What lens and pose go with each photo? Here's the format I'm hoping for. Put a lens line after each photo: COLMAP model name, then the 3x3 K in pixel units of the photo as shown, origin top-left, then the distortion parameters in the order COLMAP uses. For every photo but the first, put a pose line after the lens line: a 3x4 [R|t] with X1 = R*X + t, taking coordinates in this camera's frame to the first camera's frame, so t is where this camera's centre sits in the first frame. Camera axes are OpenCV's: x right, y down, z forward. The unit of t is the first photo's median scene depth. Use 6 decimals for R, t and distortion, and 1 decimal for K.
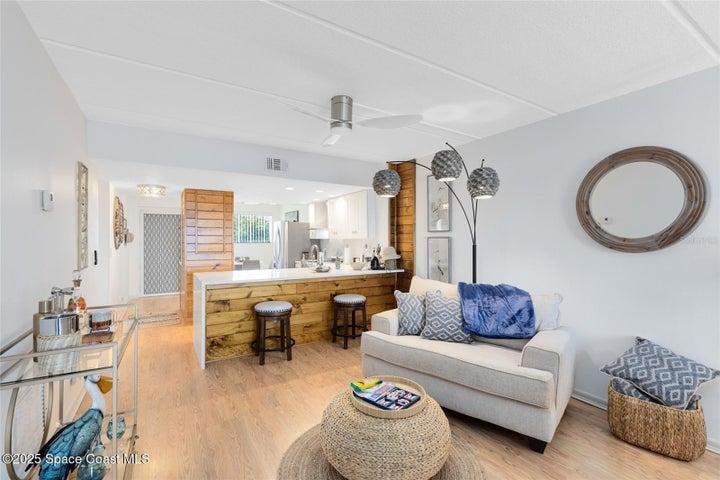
lens RADIAL K [[321.5, 0, 360.0], [0, 321.5, 240.0], [0, 0, 1]] dist [0.002177, 0.000164]
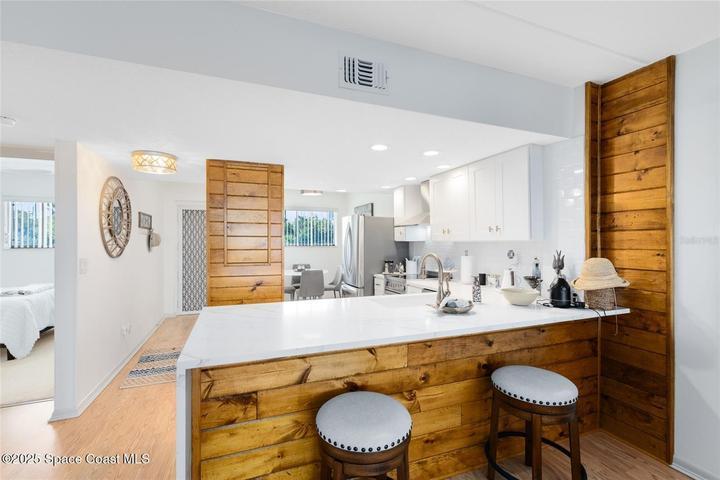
lens RADIAL K [[321.5, 0, 360.0], [0, 321.5, 240.0], [0, 0, 1]] dist [0.002177, 0.000164]
pose [[0.983577, -0.001903, -0.180482, -0.154517], [0.000923, 0.999984, -0.005509, -0.003220], [0.180489, 0.005252, 0.983563, 0.470531]]
